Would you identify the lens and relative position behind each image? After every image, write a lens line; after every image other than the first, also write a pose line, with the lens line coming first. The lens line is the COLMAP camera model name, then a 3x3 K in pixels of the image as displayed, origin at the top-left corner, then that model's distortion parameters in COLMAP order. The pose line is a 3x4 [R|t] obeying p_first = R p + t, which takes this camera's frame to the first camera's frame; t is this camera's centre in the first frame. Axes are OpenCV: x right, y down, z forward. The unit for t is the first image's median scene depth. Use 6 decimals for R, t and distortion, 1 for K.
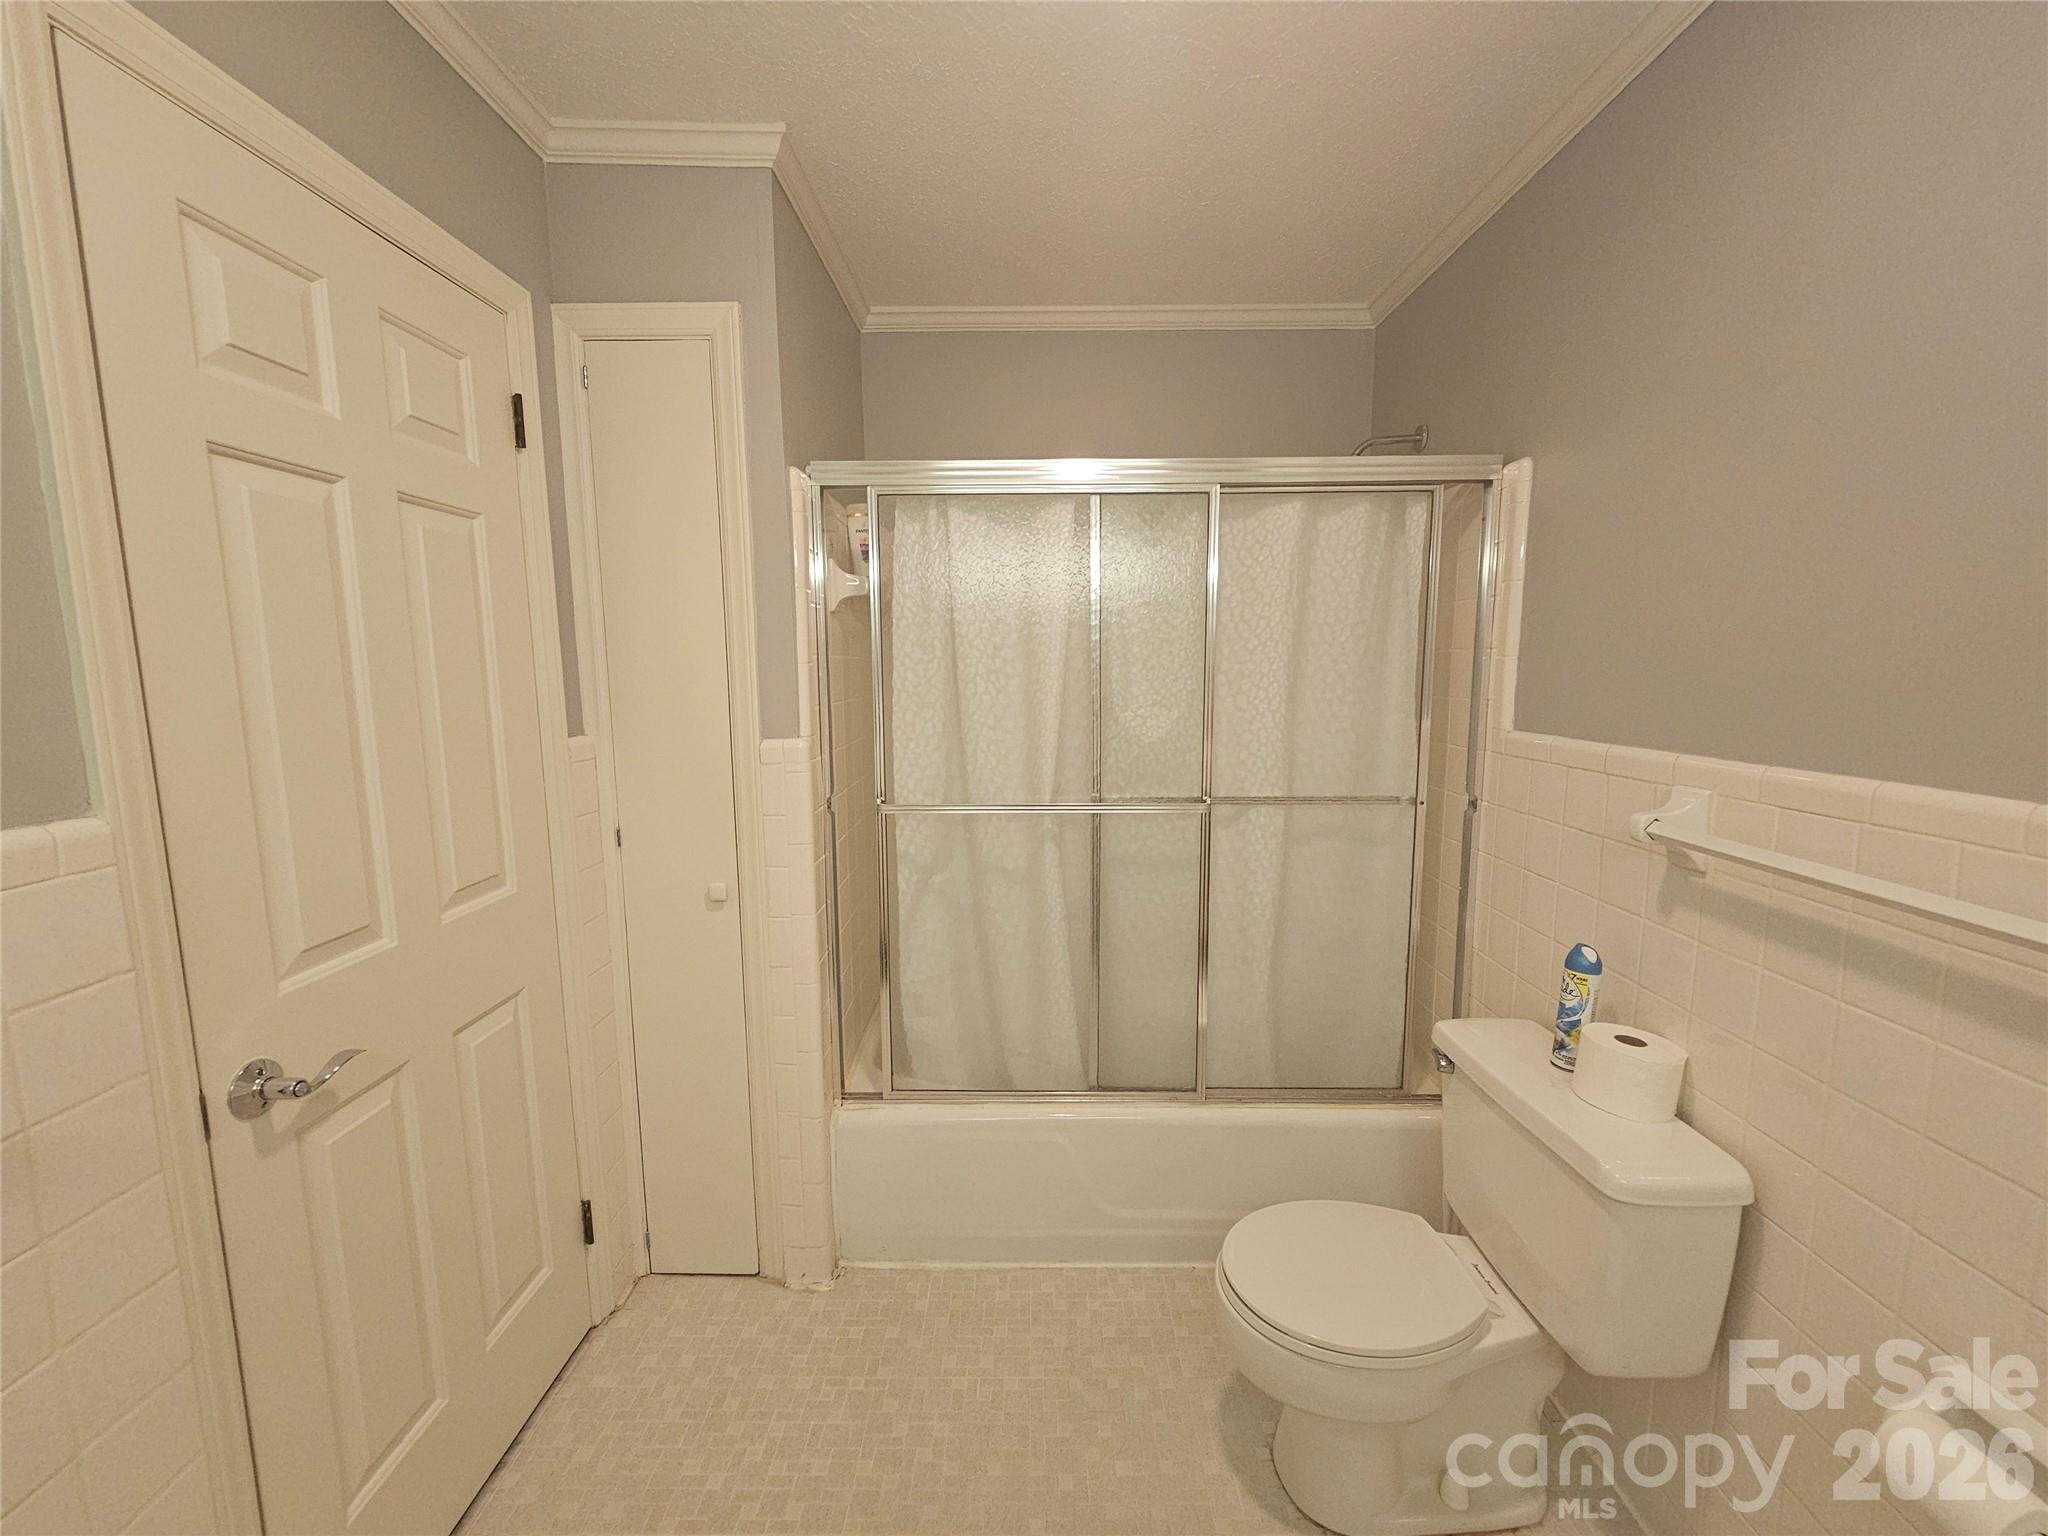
lens RADIAL K [[838.2, 0, 1028.3], [0, 838.2, 768.6], [0, 0, 1]] dist [-0.002299, -0.001687]
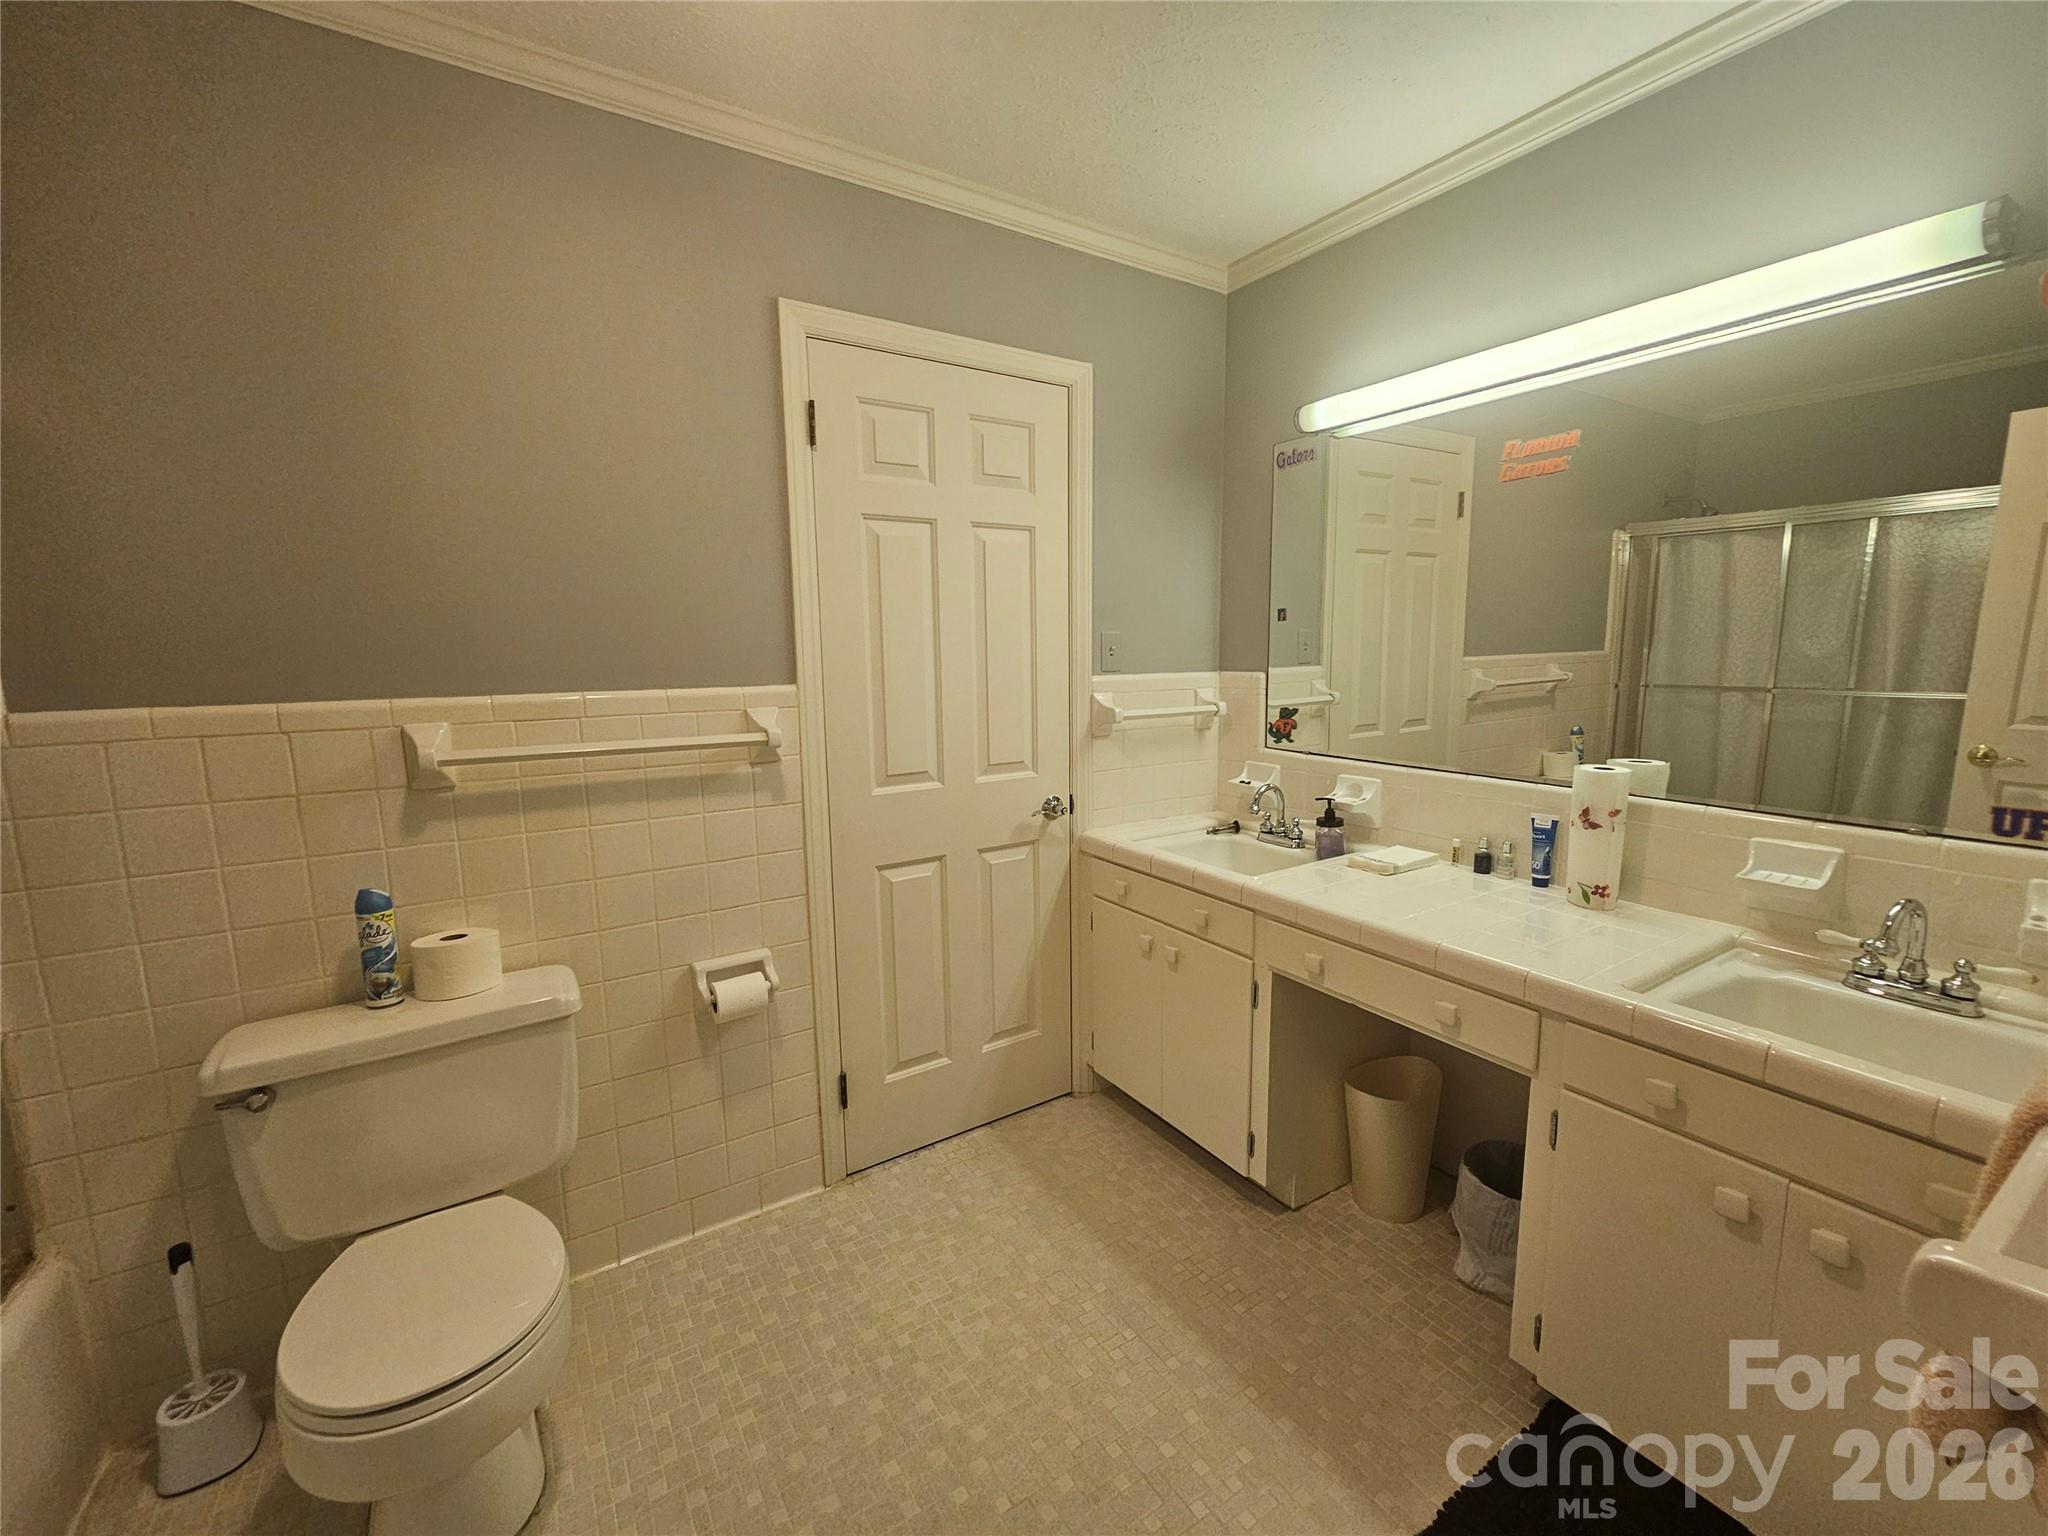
lens RADIAL K [[838.2, 0, 1028.8], [0, 838.2, 769.7], [0, 0, 1]] dist [-0.002299, -0.001687]
pose [[-0.533622, -0.111729, 0.838311, -0.654943], [0.120097, 0.971179, 0.205884, -0.052508], [-0.837153, 0.210542, -0.504824, 0.813274]]
